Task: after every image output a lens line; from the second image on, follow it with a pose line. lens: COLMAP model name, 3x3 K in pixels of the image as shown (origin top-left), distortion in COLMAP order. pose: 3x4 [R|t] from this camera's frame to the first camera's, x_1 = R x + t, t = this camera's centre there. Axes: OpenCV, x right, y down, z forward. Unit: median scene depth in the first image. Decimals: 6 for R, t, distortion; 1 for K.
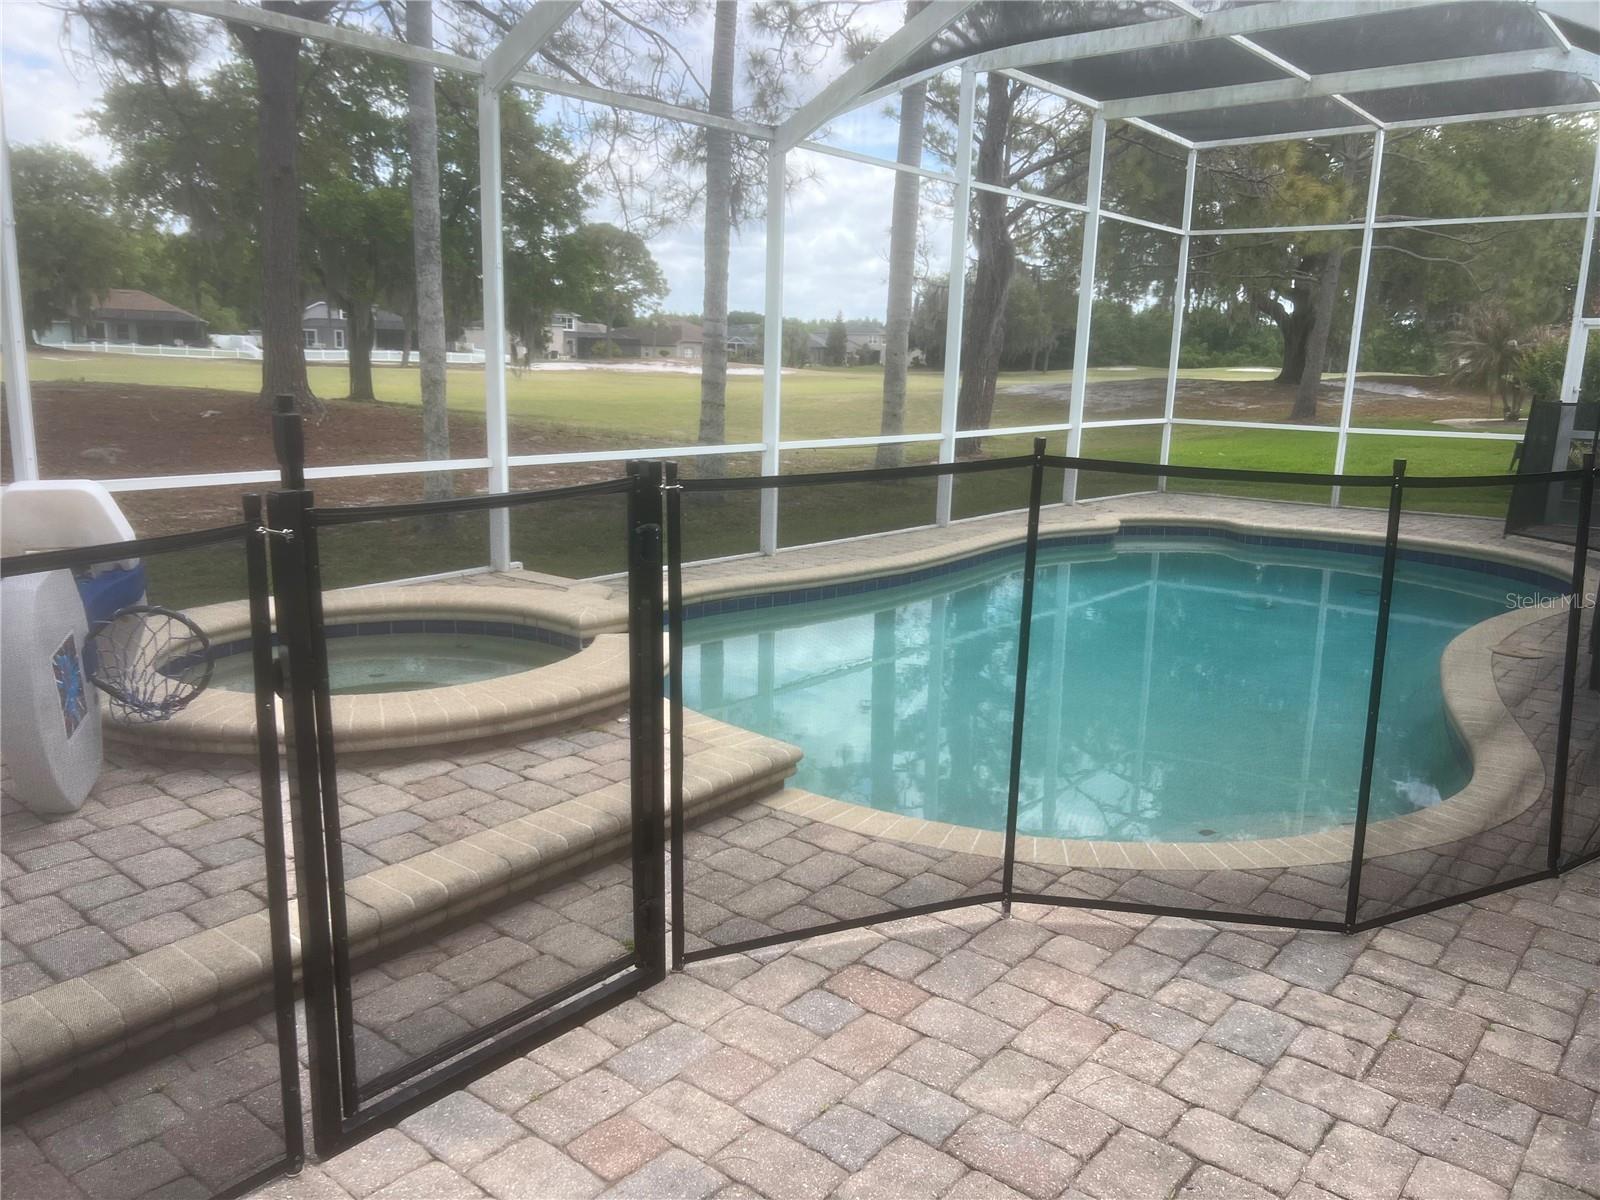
lens RADIAL K [[1207.6, 0, 803.7], [0, 1207.6, 599.9], [0, 0, 1]] dist [0.054039, -0.056124]
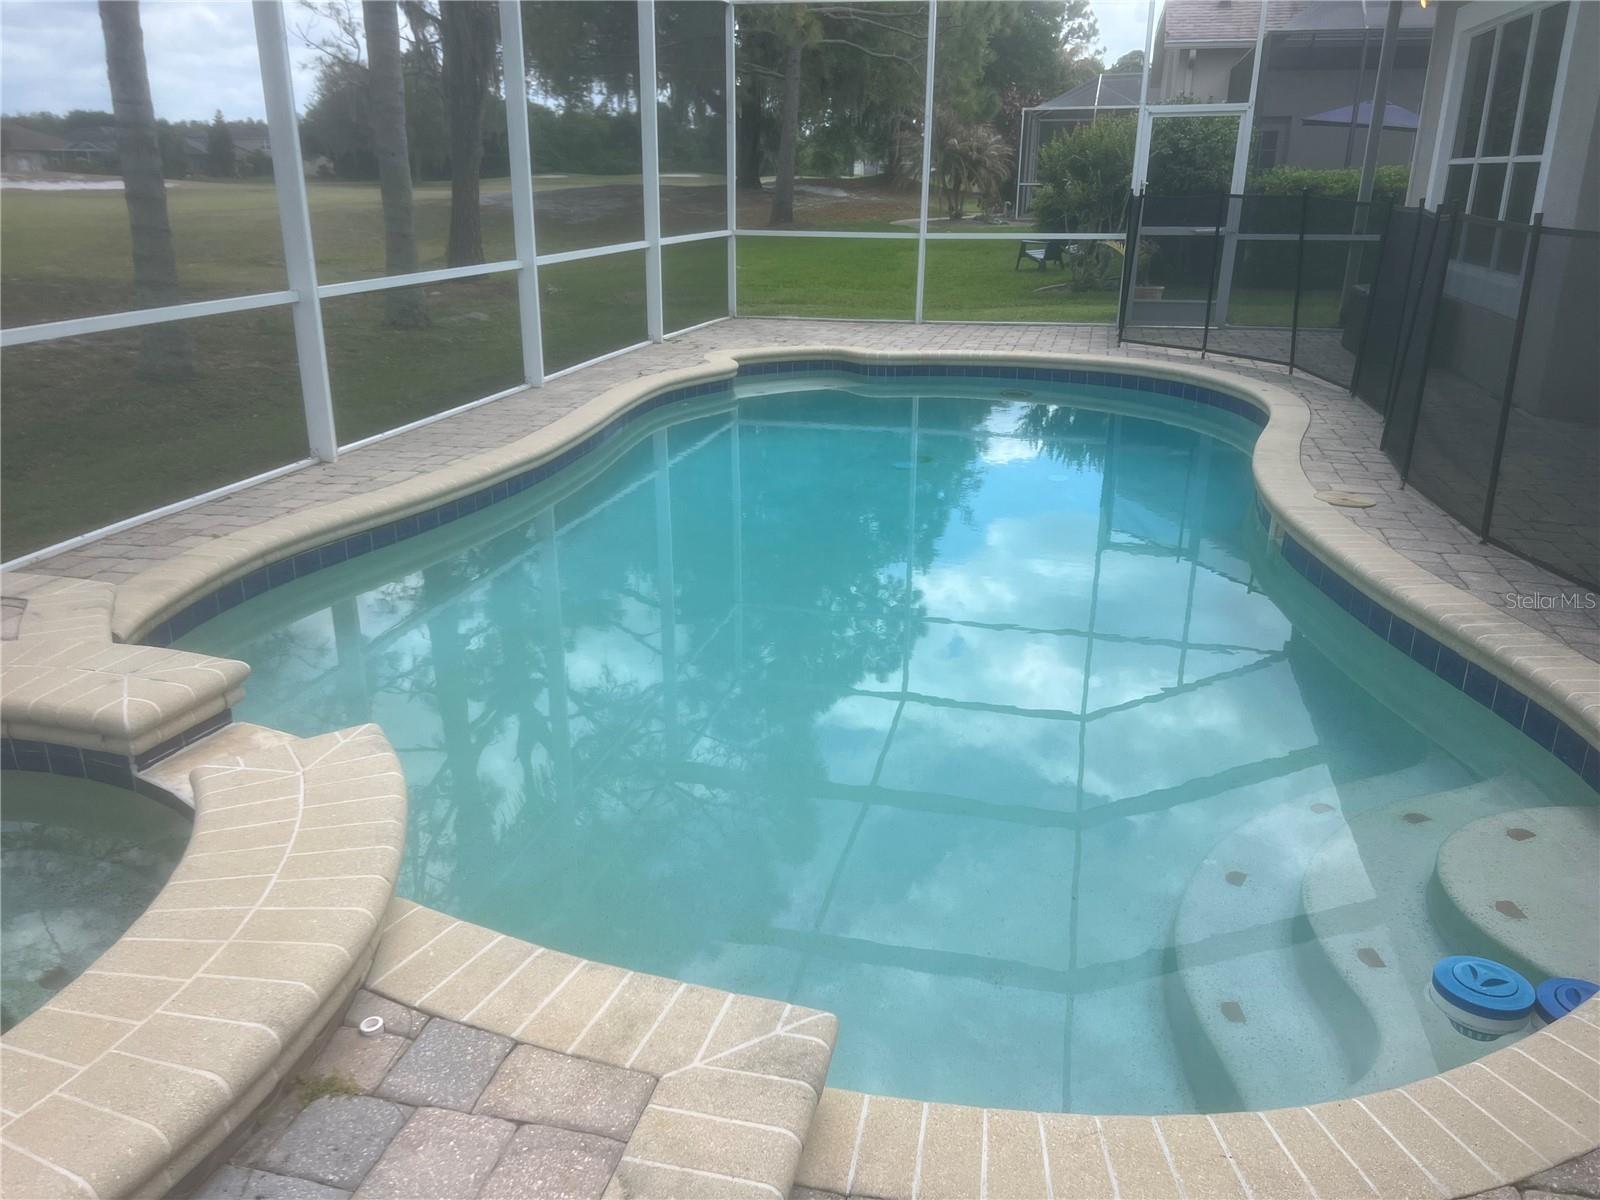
lens RADIAL K [[1207.6, 0, 795.7], [0, 1207.6, 599.3], [0, 0, 1]] dist [0.054039, -0.056124]
pose [[0.900060, -0.161153, 0.404873, -0.245057], [0.100882, 0.980923, 0.166173, -0.147285], [-0.423929, -0.108721, 0.899146, 0.855483]]
